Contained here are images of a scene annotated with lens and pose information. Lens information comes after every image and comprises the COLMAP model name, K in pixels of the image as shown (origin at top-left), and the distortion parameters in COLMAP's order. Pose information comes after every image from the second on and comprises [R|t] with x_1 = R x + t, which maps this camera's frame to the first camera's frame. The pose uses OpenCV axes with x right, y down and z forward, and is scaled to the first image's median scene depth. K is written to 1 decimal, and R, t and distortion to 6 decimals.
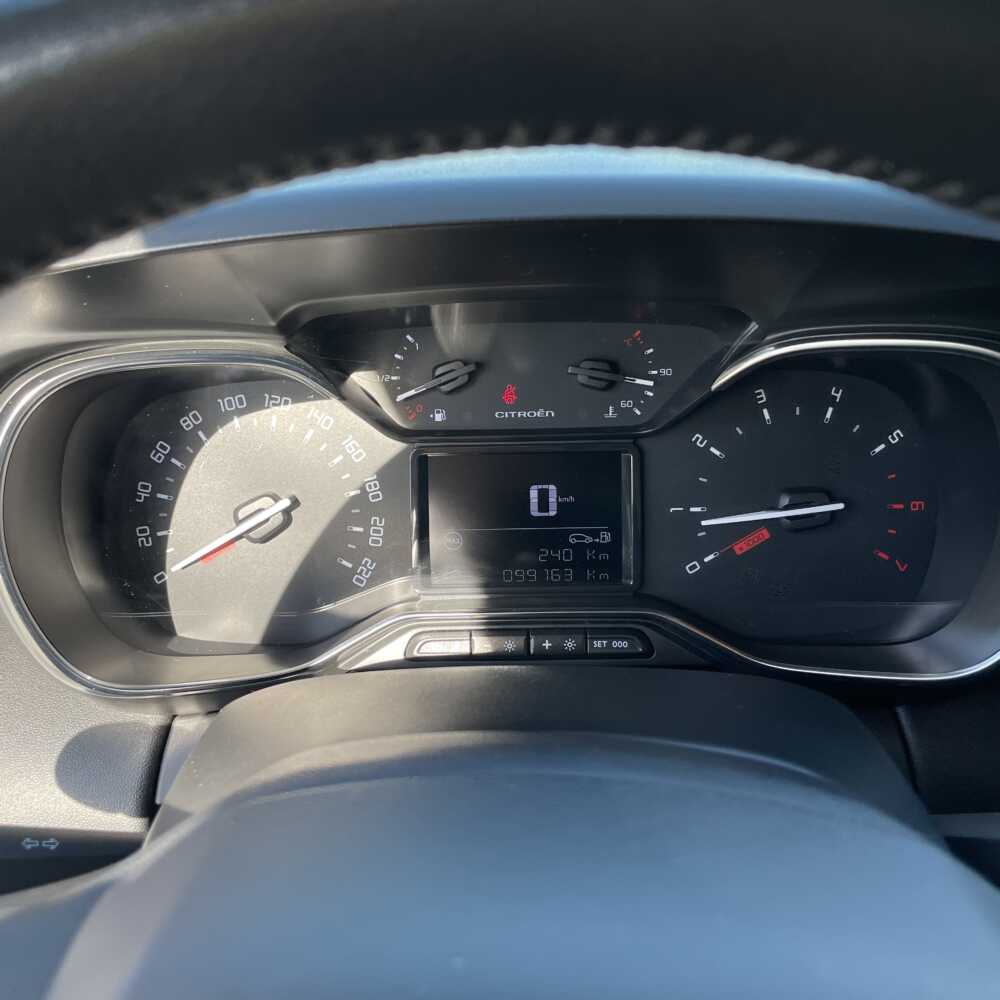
lens RADIAL K [[1004.1, 0, 500.0], [0, 1004.1, 500.0], [0, 0, 1]] dist [0.085811, -0.108598]
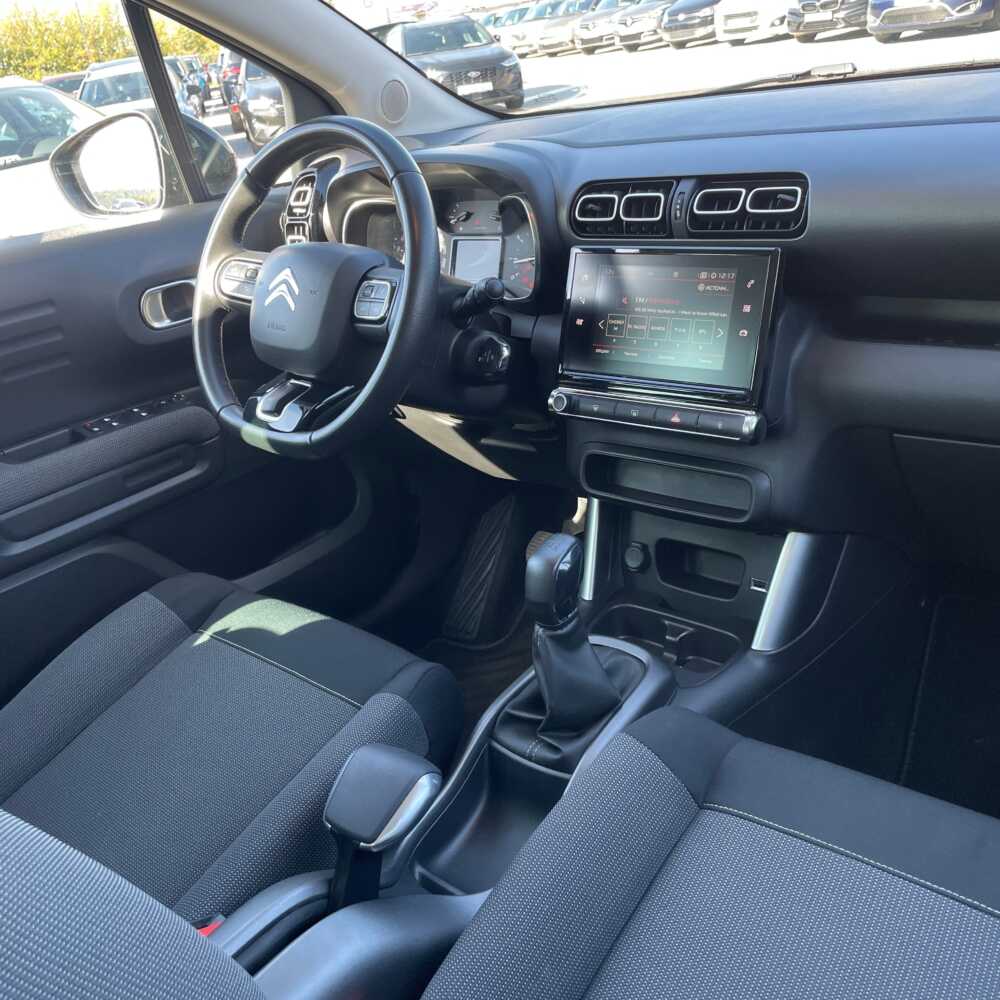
lens RADIAL K [[994.5, 0, 508.2], [0, 994.5, 505.4], [0, 0, 1]] dist [0.098344, -0.094851]
pose [[0.765362, 0.185286, -0.616352, 2.346770], [-0.190705, 0.979946, 0.057778, 0.615615], [0.614697, 0.073321, 0.785348, -1.512533]]
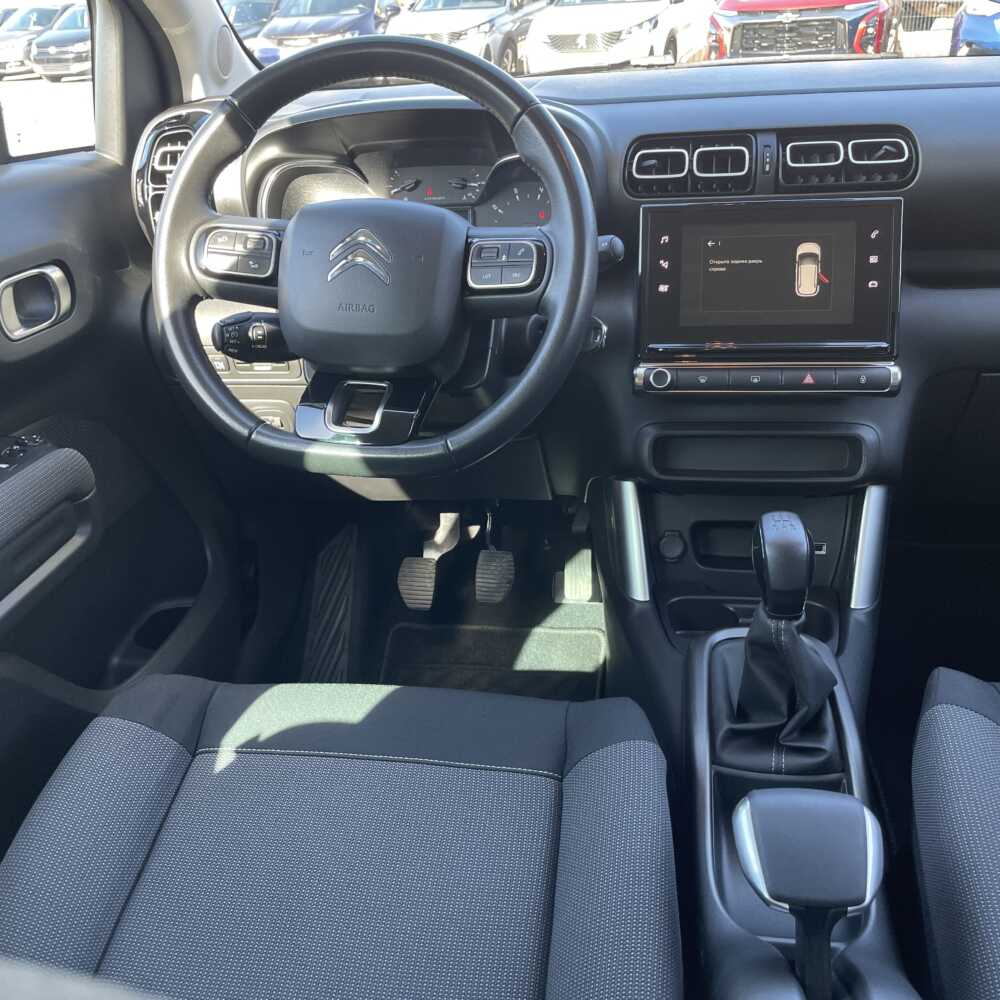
lens RADIAL K [[989.8, 0, 500.0], [0, 989.8, 500.0], [0, 0, 1]] dist [0.100480, -0.122623]
pose [[0.990803, 0.026997, -0.132595, 0.610893], [-0.033586, 0.998296, -0.047713, 0.903868], [0.131081, 0.051728, 0.990021, -1.750077]]
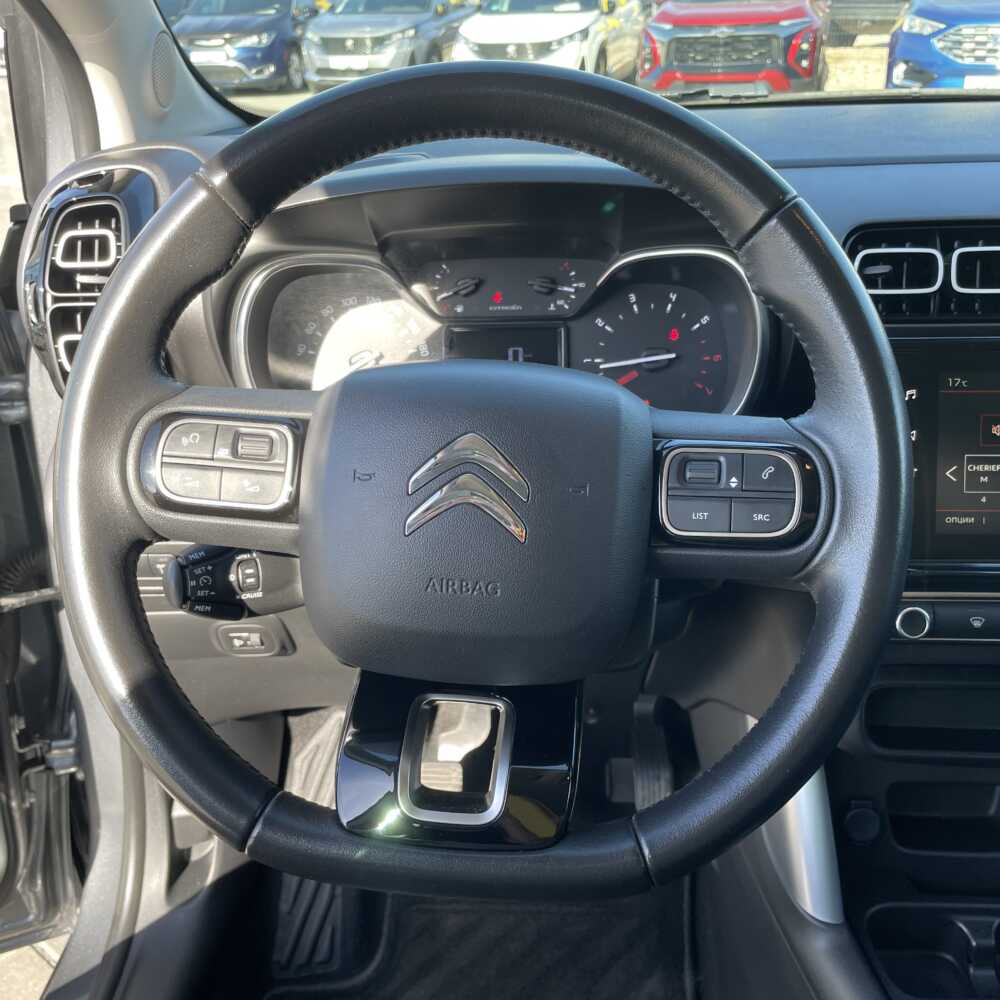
lens RADIAL K [[994.5, 0, 508.2], [0, 994.5, 505.4], [0, 0, 1]] dist [0.098344, -0.094851]
pose [[0.998747, 0.013478, -0.048195, 0.123836], [-0.016036, 0.998461, -0.053096, 0.377805], [0.047405, 0.053802, 0.997426, -0.819573]]
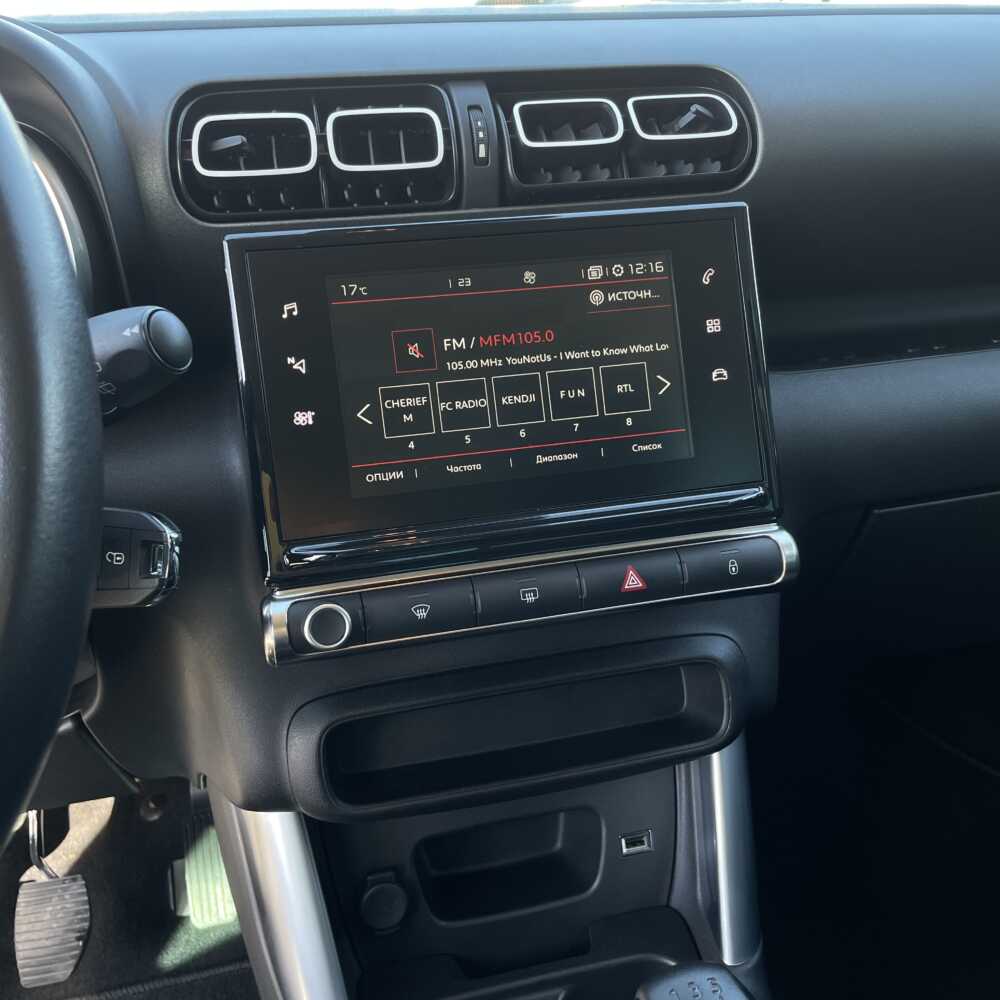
lens RADIAL K [[1012.0, 0, 483.6], [0, 1012.0, 497.0], [0, 0, 1]] dist [0.084127, -0.078693]
pose [[0.972511, -0.109171, 0.205678, 0.624802], [0.131210, 0.986626, -0.096714, 0.455342], [-0.192368, 0.121043, 0.973829, -0.351649]]
